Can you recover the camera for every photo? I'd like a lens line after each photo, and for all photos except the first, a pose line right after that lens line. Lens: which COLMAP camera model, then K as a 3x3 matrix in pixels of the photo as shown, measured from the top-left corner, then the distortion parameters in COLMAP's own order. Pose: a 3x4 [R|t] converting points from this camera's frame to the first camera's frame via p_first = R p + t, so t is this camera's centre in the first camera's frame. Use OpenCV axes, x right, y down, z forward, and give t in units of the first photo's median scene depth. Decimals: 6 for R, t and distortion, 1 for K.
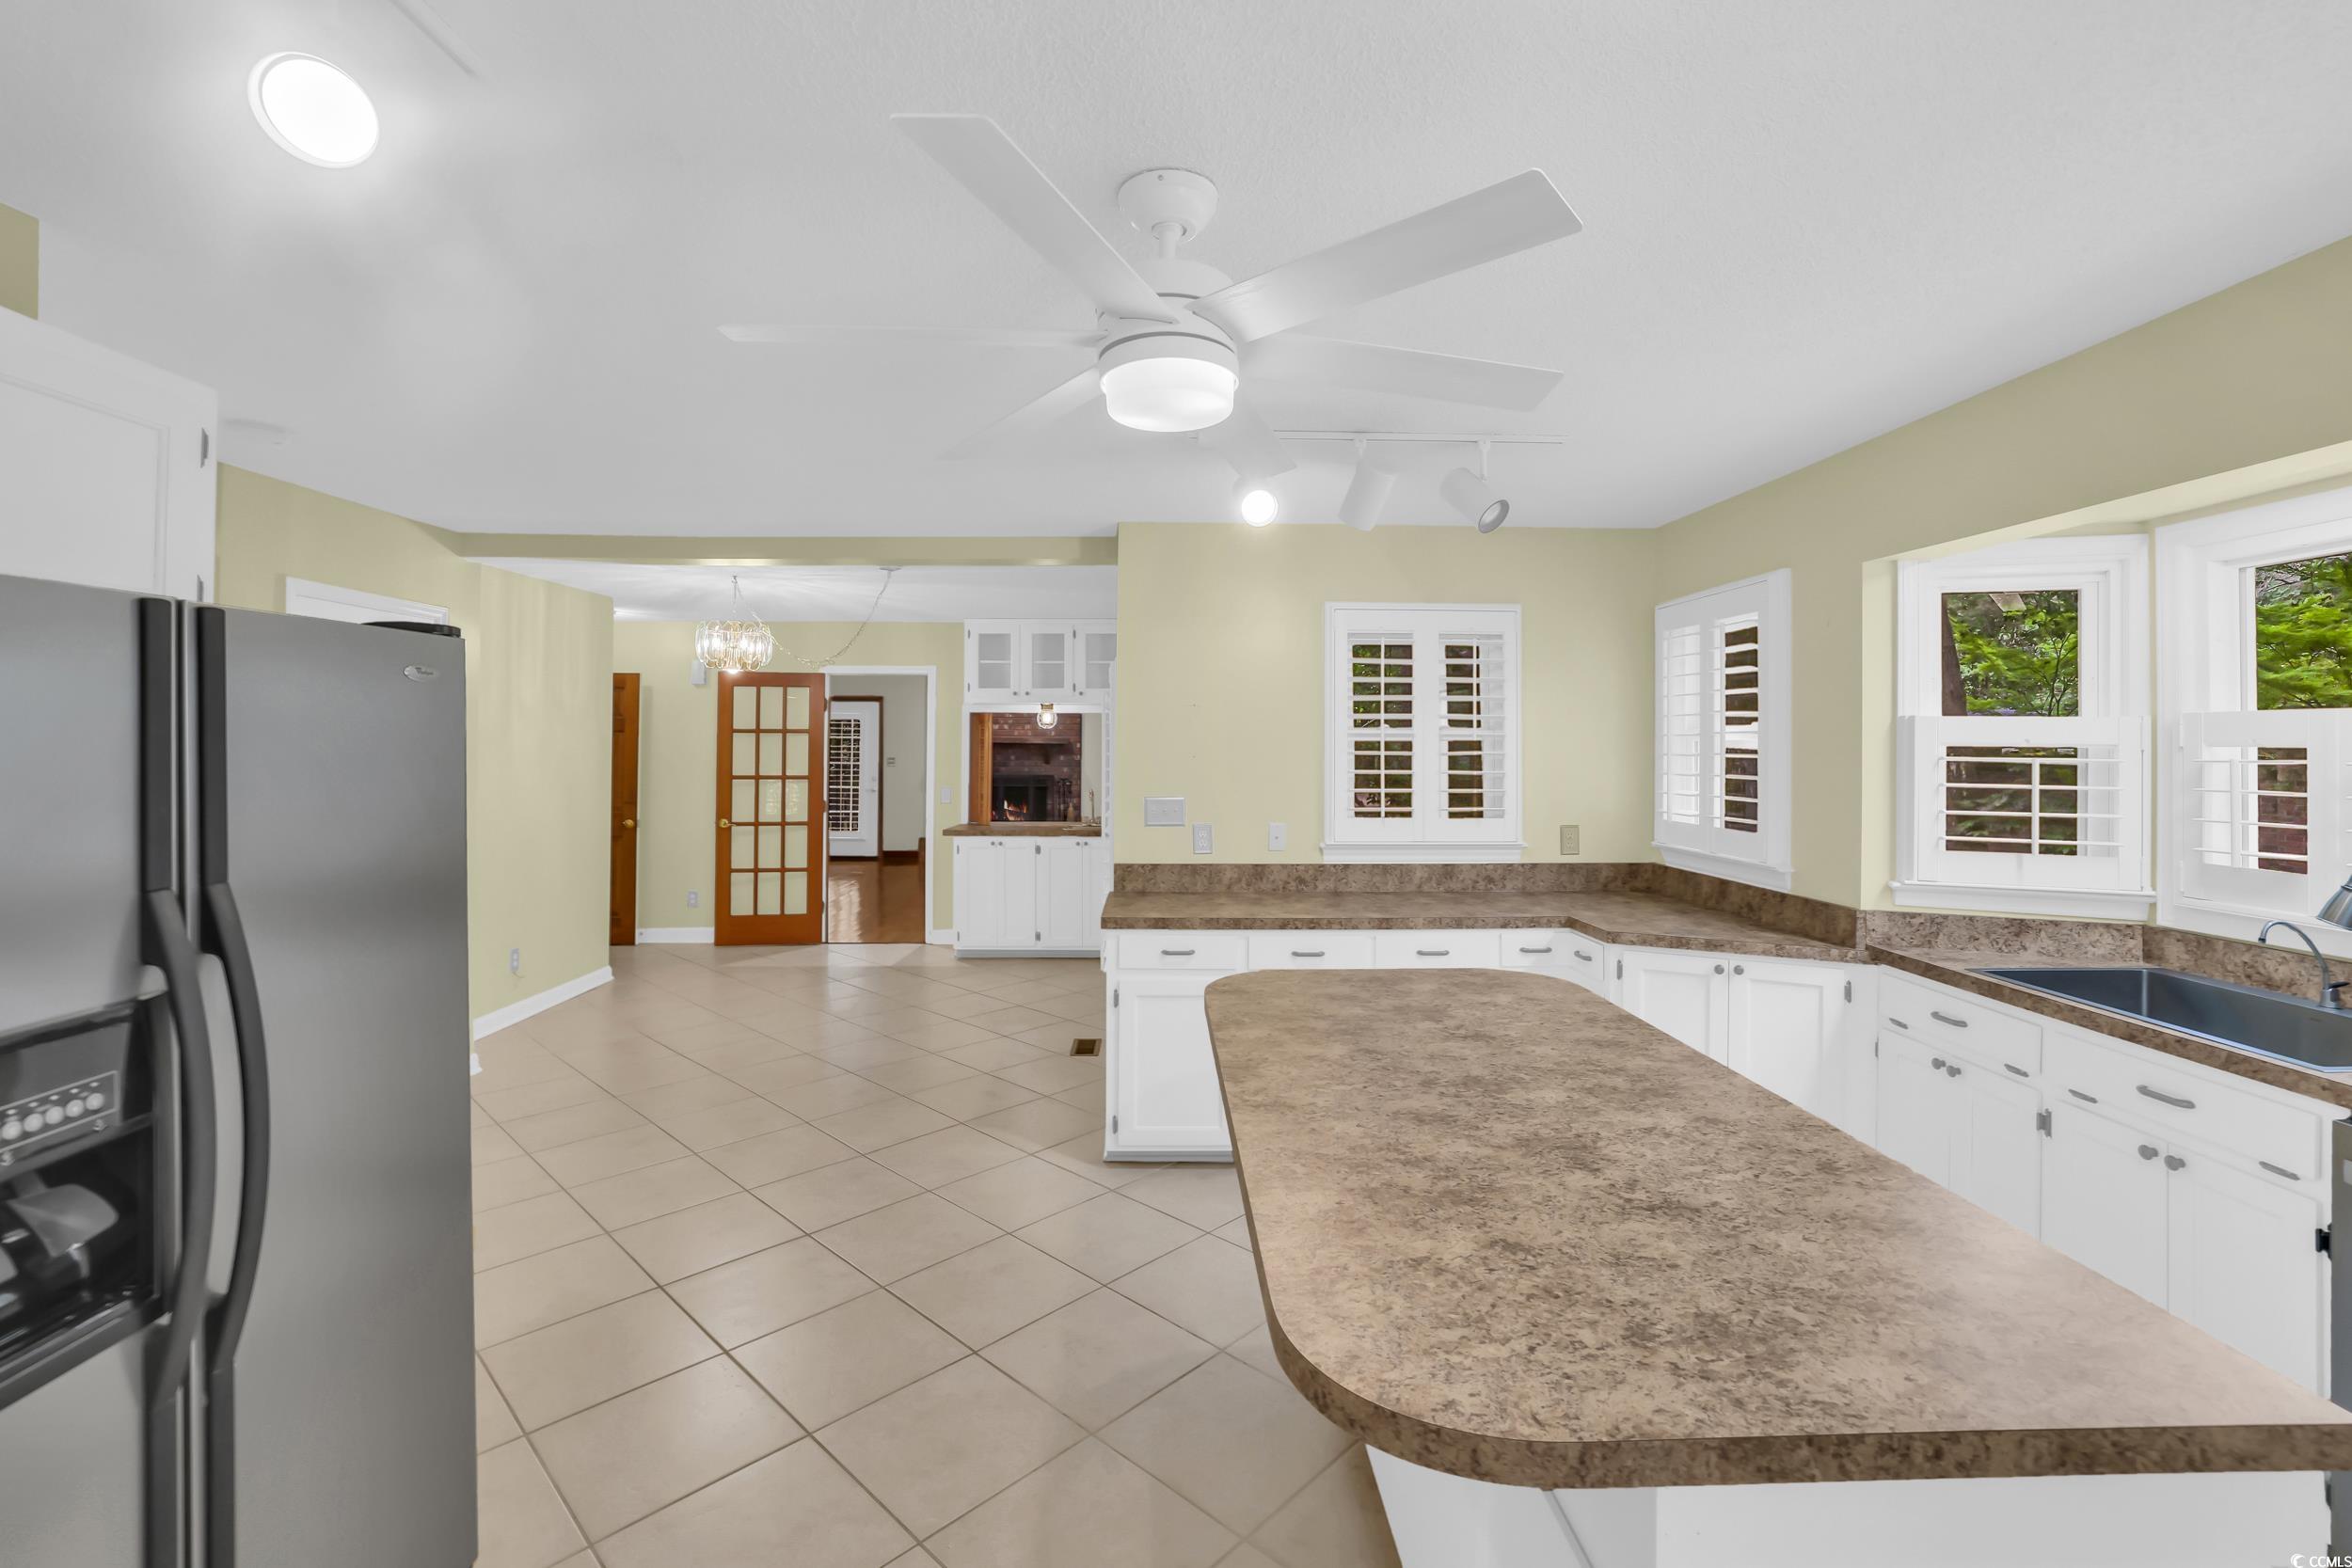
lens RADIAL K [[1013.8, 0, 1187.6], [0, 1013.8, 732.0], [0, 0, 1]] dist [-0.039666, 0.012821]
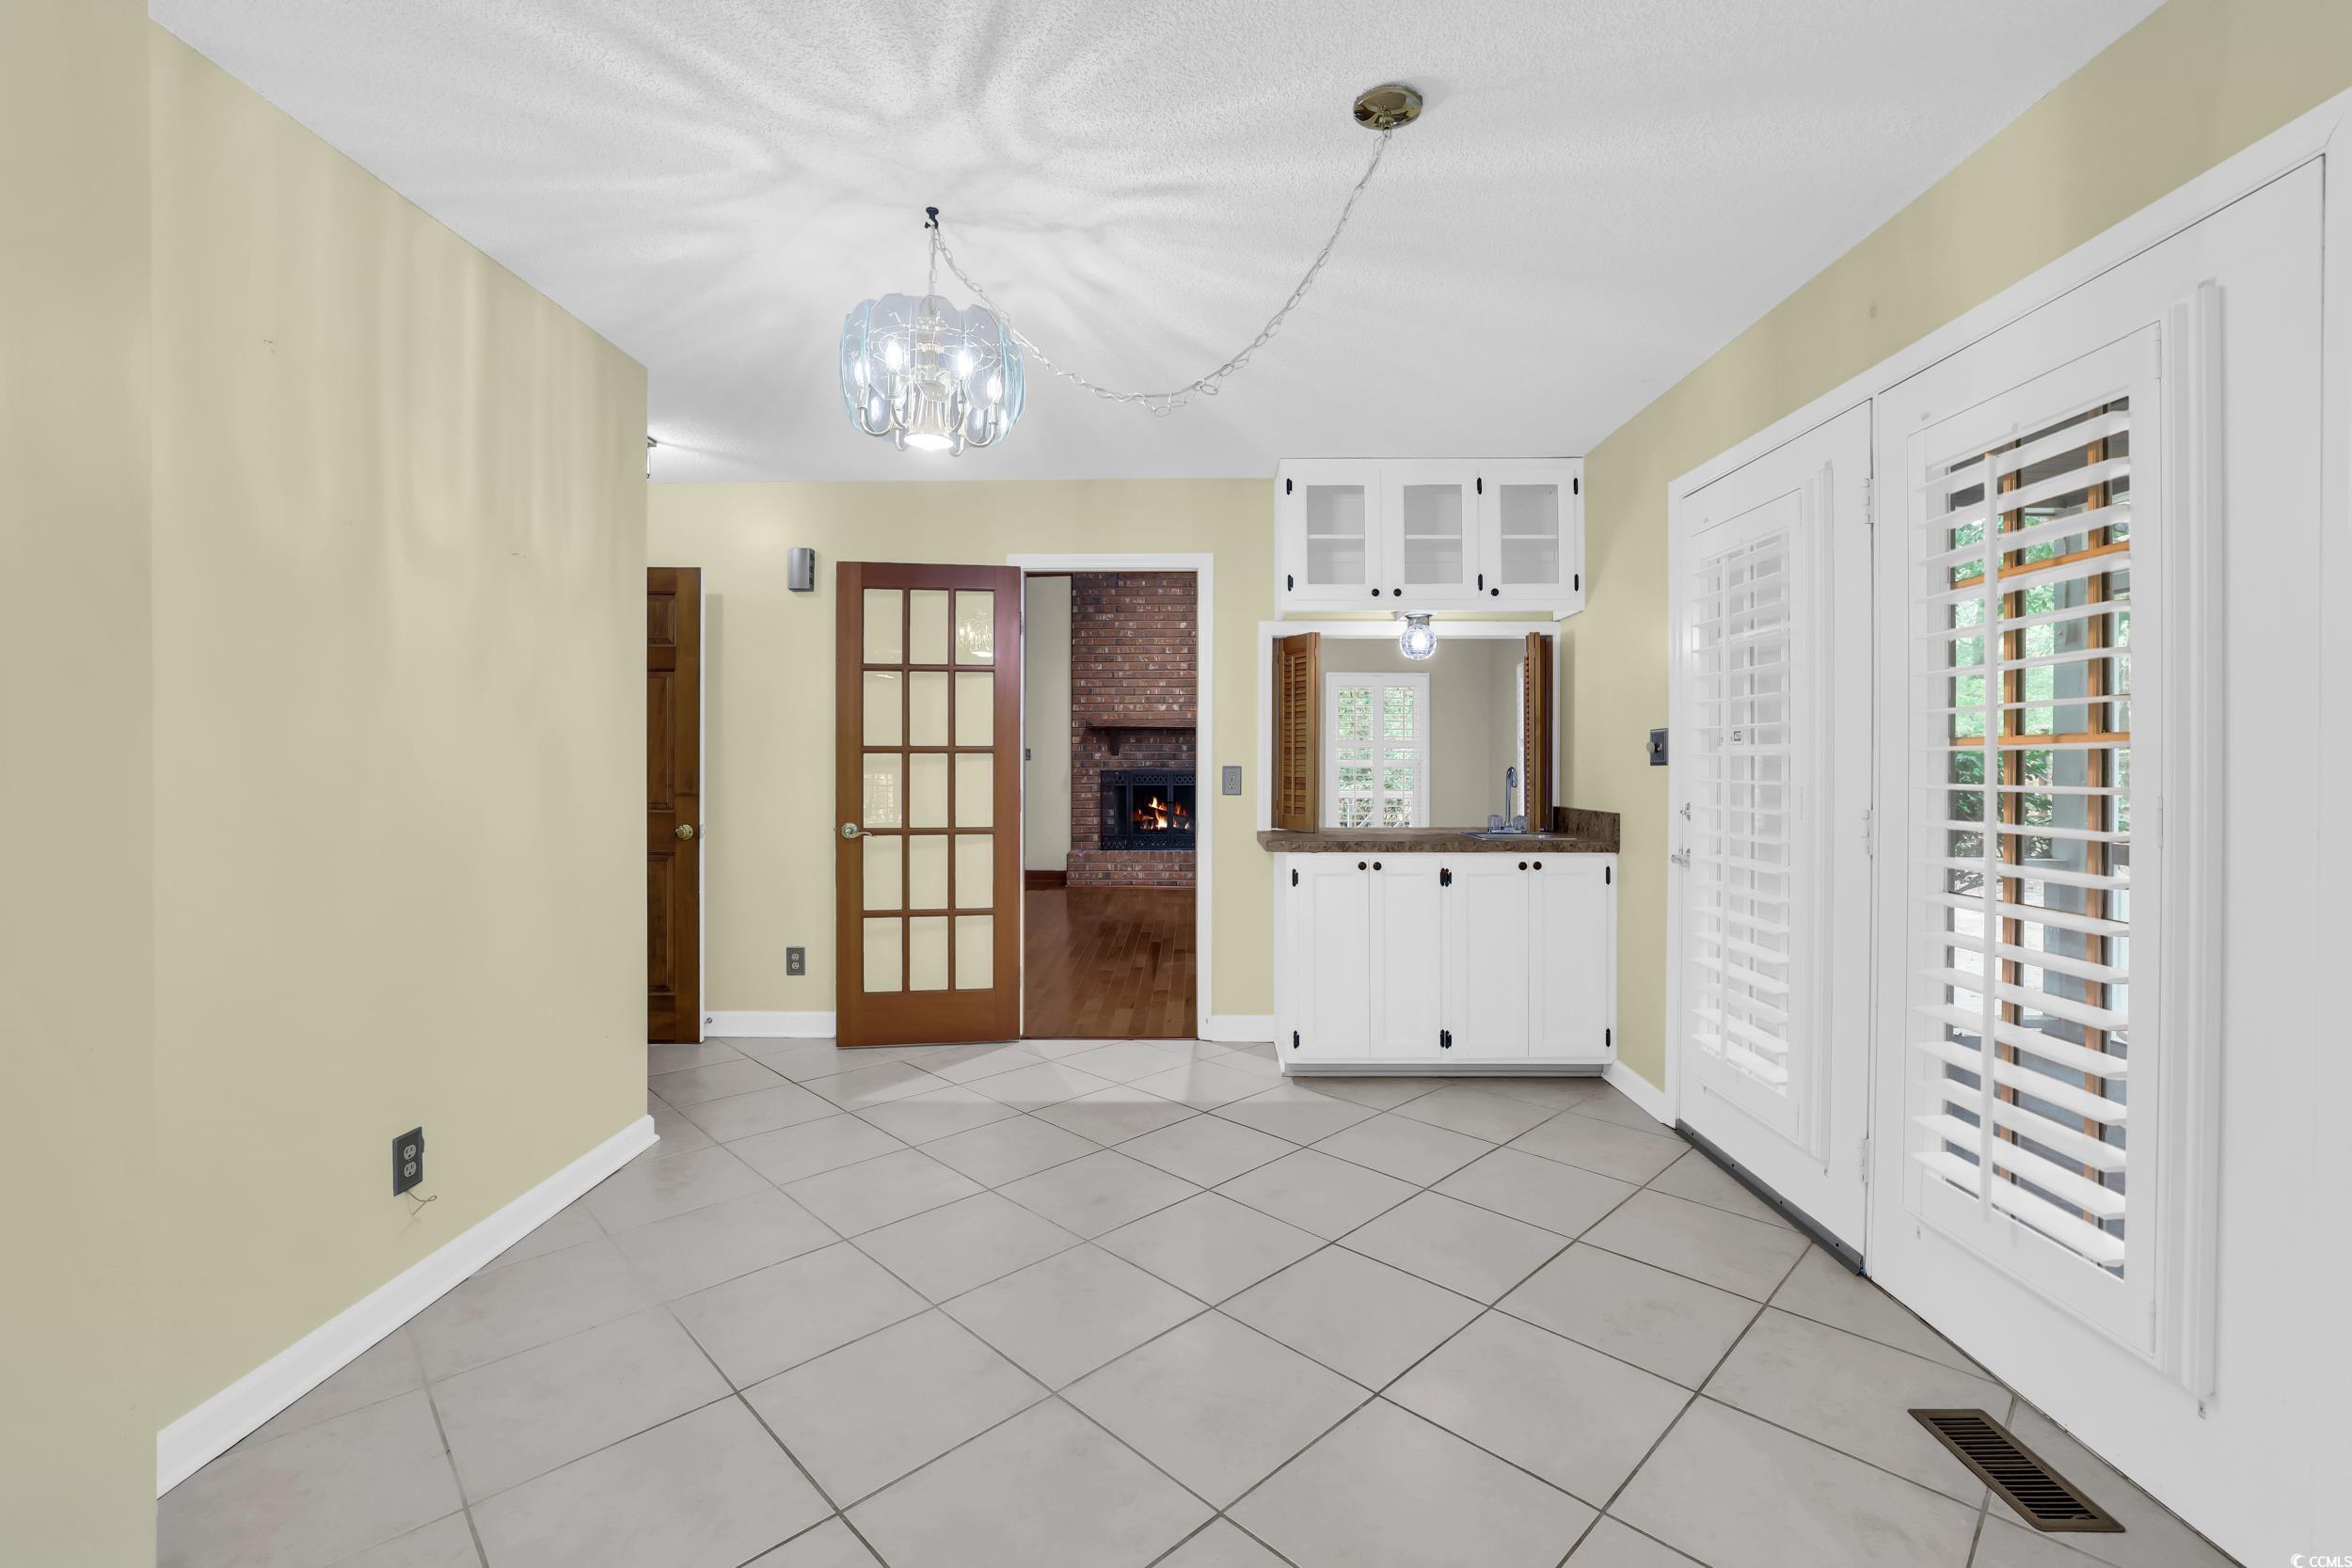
lens RADIAL K [[1002.7, 0, 1186.5], [0, 1002.7, 756.5], [0, 0, 1]] dist [-0.039733, 0.013691]
pose [[0.999002, -0.005067, -0.044376, -0.469305], [0.005704, 0.999882, 0.014243, 0.080455], [0.044299, -0.014482, 0.998913, 0.852365]]
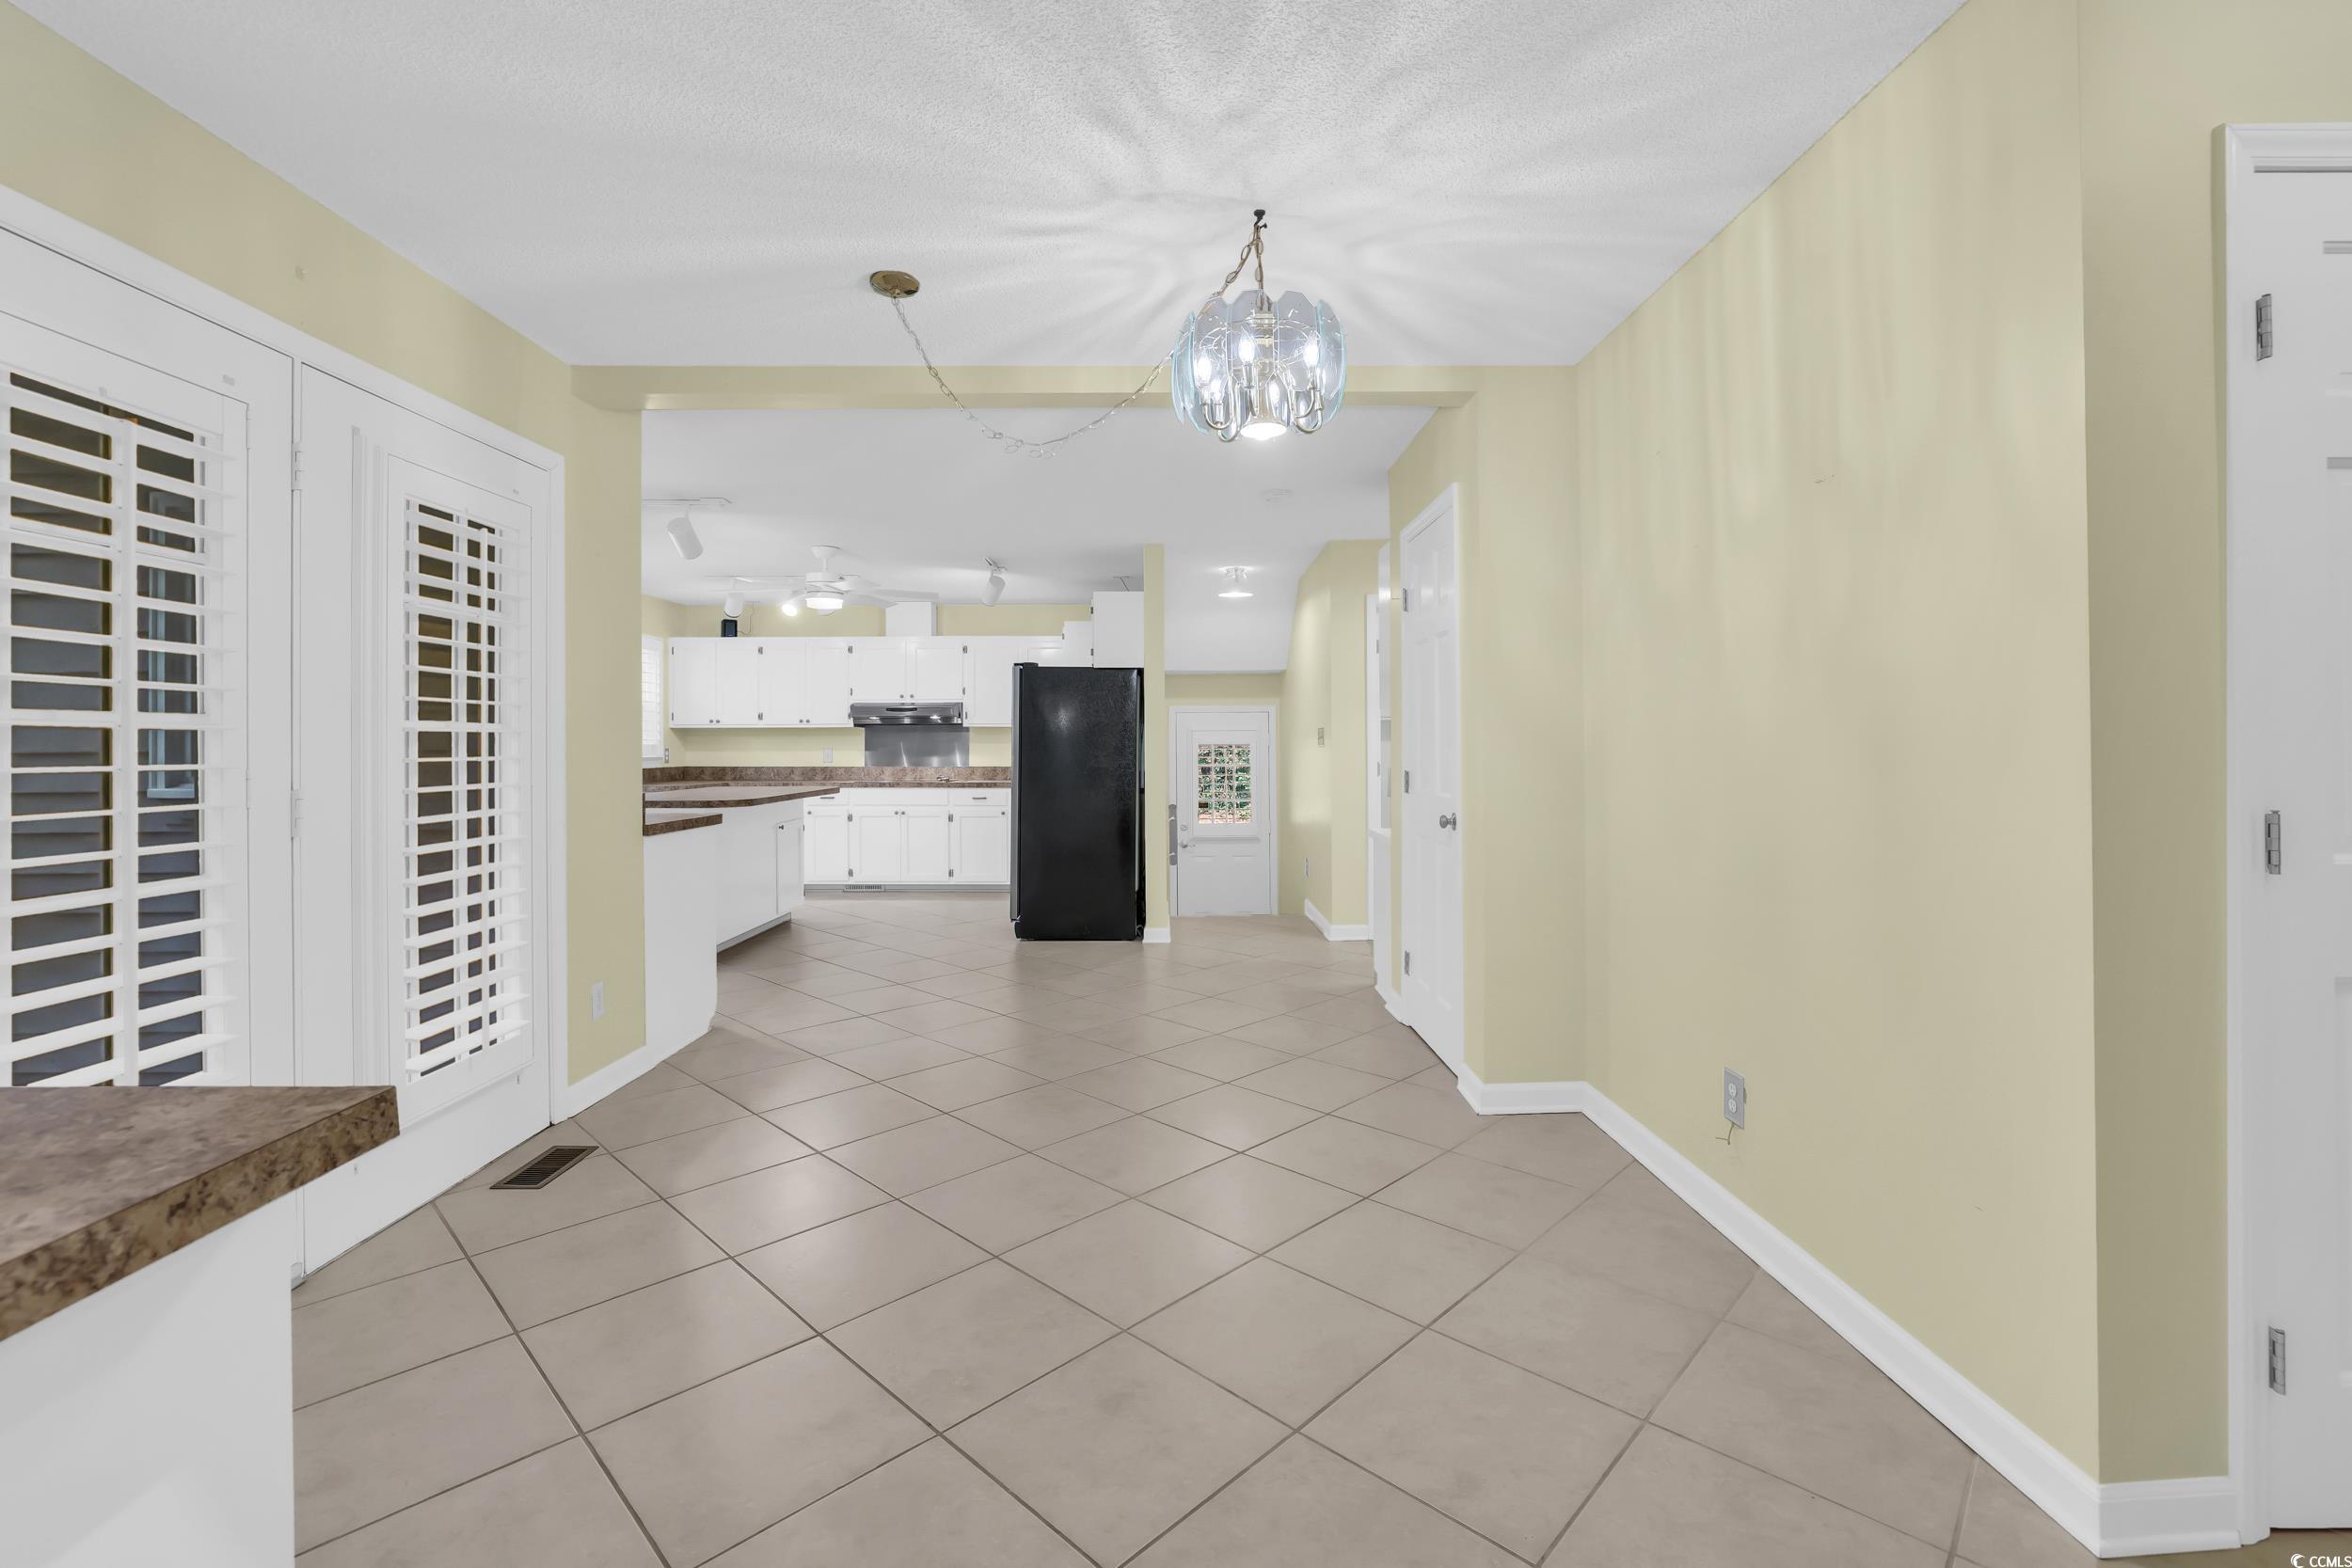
lens RADIAL K [[1002.7, 0, 1186.5], [0, 1002.7, 756.5], [0, 0, 1]] dist [-0.039733, 0.013691]
pose [[-0.999972, -0.000768, 0.007427, -0.598687], [-0.000809, 0.999984, -0.005576, 0.106601], [-0.007423, -0.005582, -0.999957, 2.011756]]
